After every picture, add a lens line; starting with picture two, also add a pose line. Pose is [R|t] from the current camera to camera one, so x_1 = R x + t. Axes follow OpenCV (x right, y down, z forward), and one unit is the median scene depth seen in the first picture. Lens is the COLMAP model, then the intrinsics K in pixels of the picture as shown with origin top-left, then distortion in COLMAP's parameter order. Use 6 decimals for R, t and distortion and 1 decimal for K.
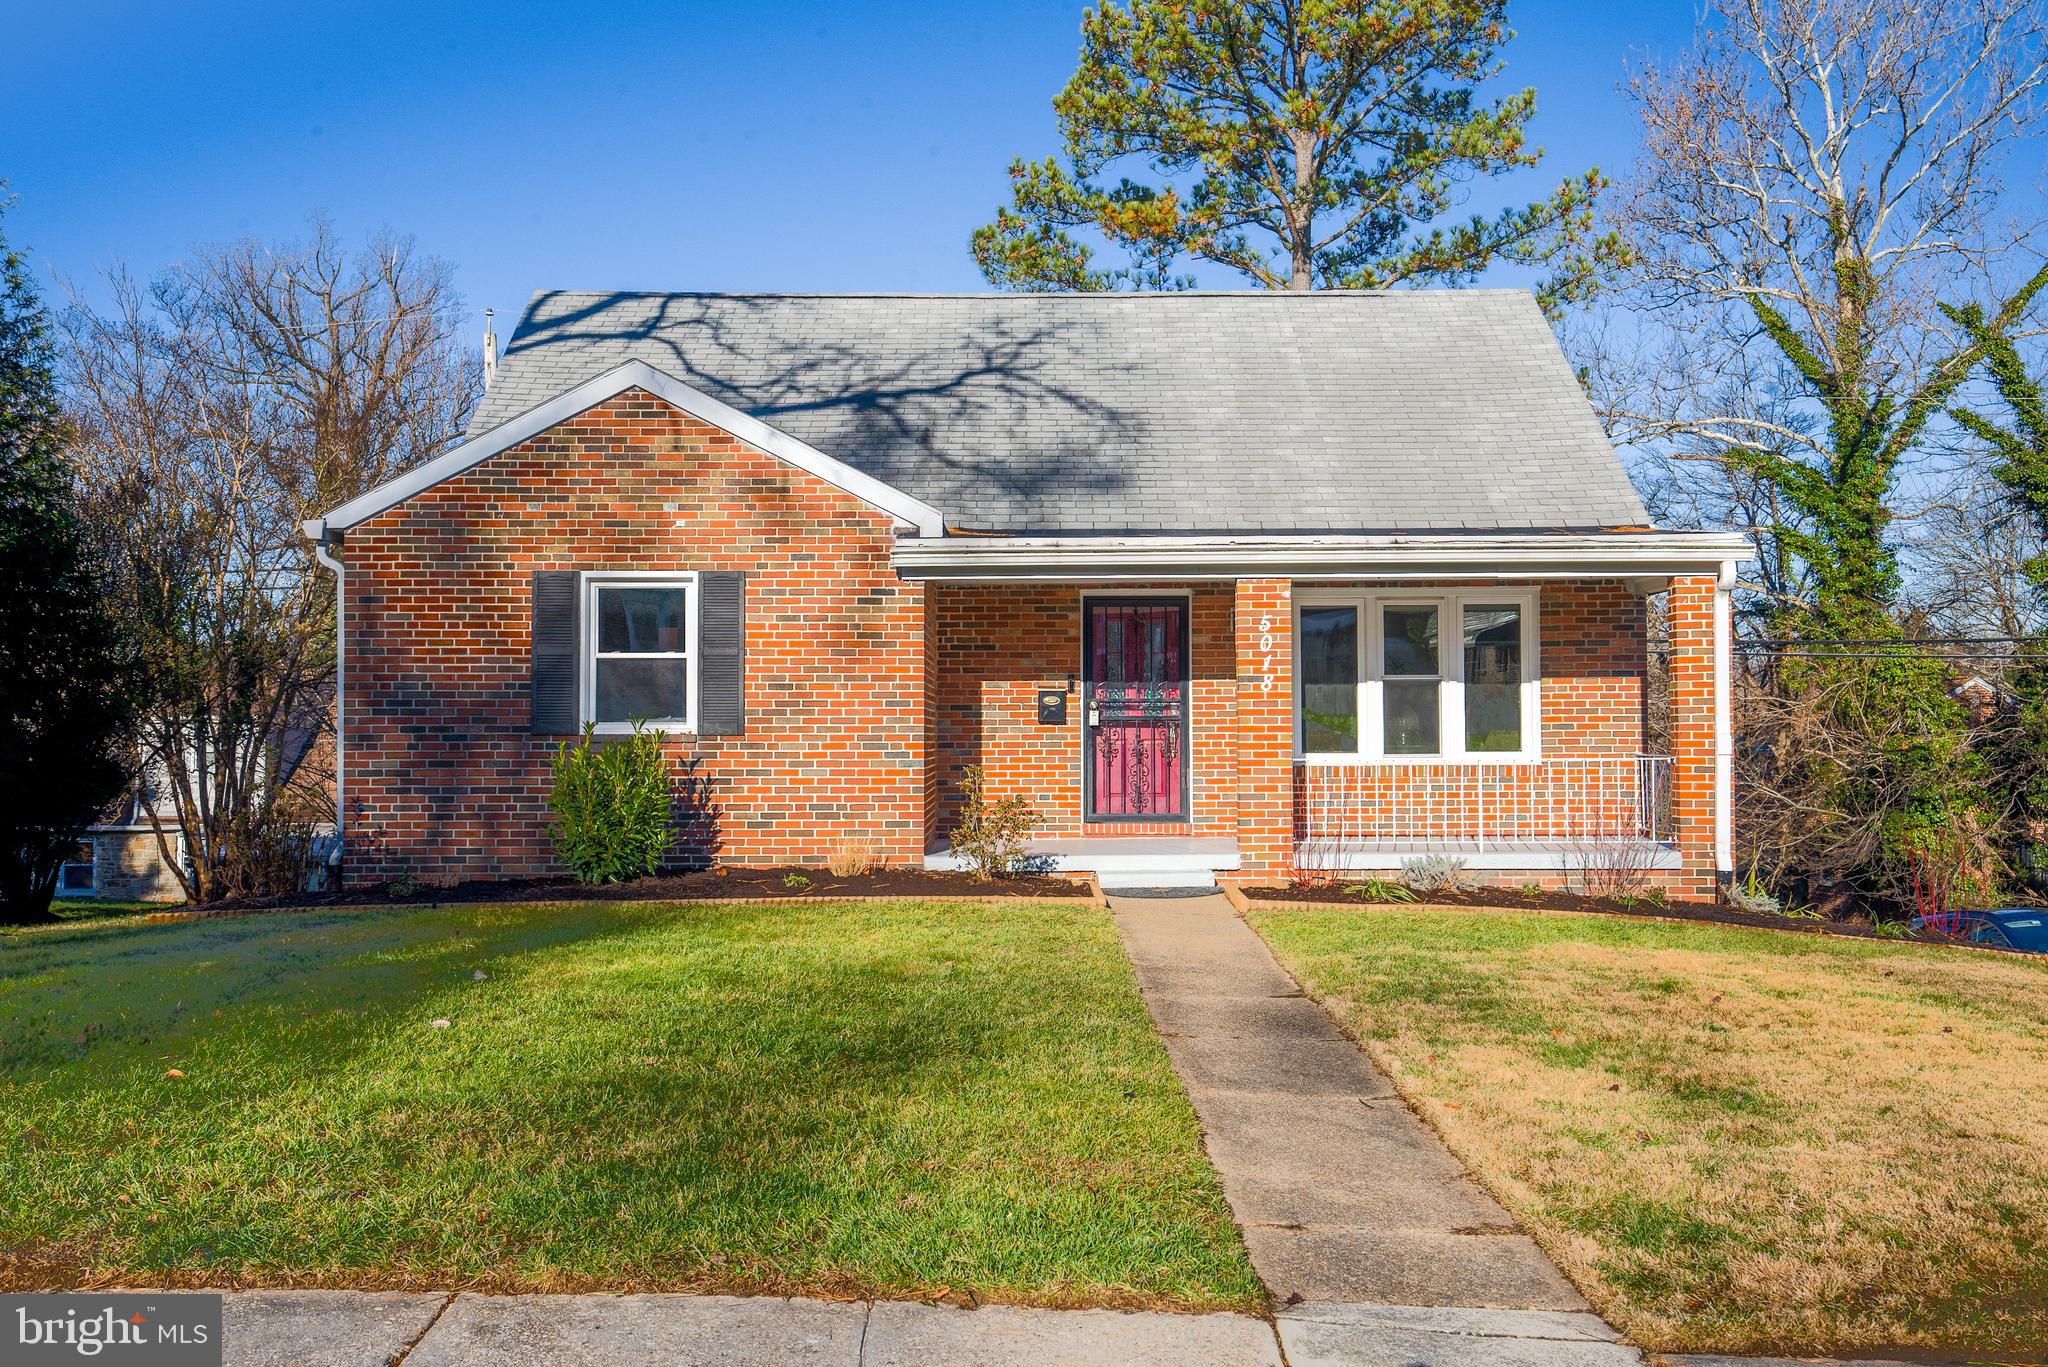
lens RADIAL K [[1965.8, 0, 1026.0], [0, 1965.8, 694.1], [0, 0, 1]] dist [0.077122, 0.000000]
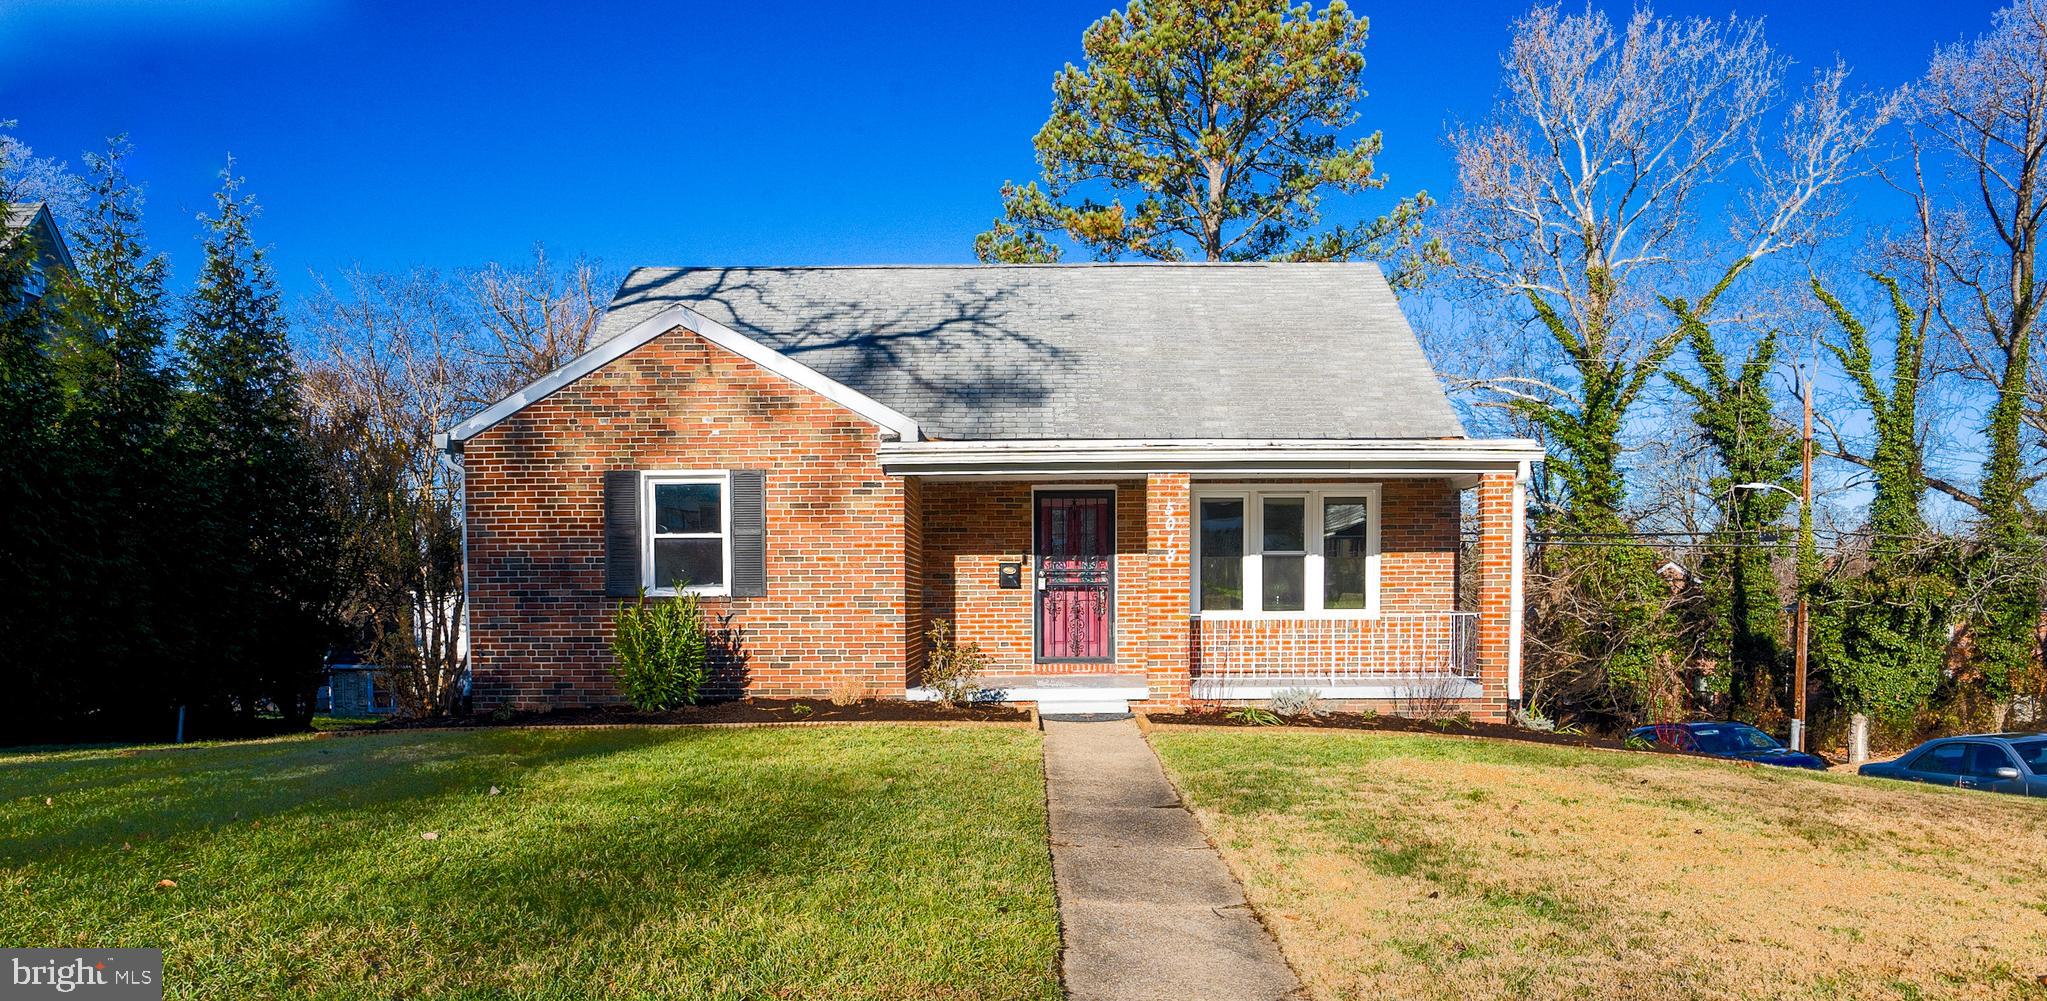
lens RADIAL K [[1347.7, 0, 1008.9], [0, 1347.7, 705.8], [0, 0, 1]] dist [-0.059698, 0.006620]
pose [[0.999897, -0.000695, -0.014312, 0.029224], [0.002080, 0.995281, 0.097009, 0.006670], [0.014177, -0.097029, 0.995181, 0.112150]]
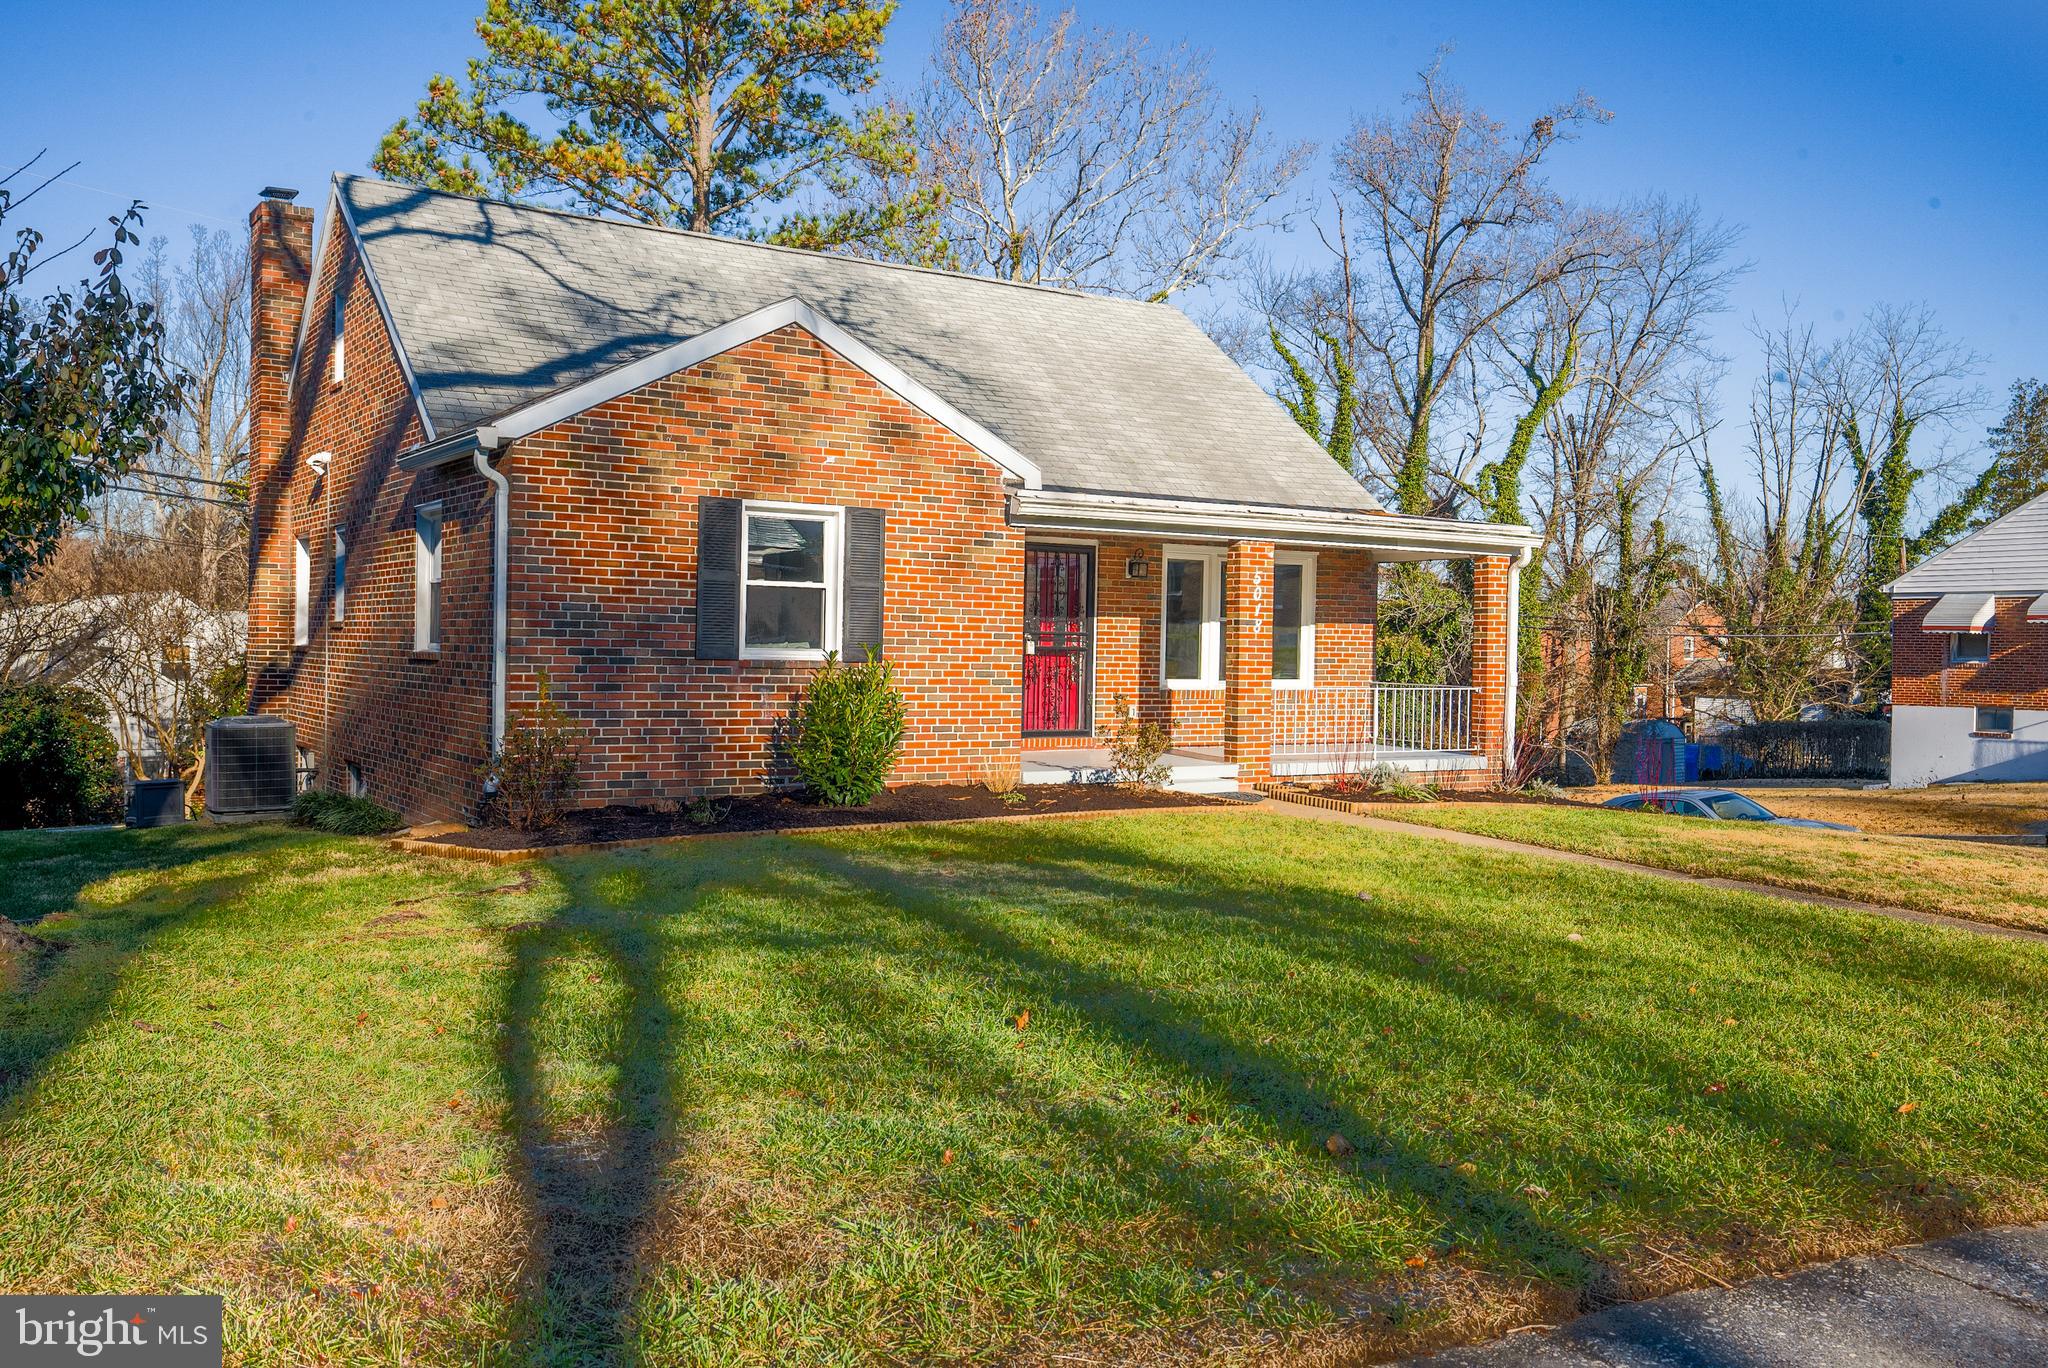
lens RADIAL K [[1742.6, 0, 1032.3], [0, 1742.6, 685.7], [0, 0, 1]] dist [0.037869, 0.002521]
pose [[0.839220, 0.006734, 0.543750, -0.588197], [-0.032875, 0.998723, 0.038370, -0.005641], [-0.542797, -0.050077, 0.838370, 0.157333]]
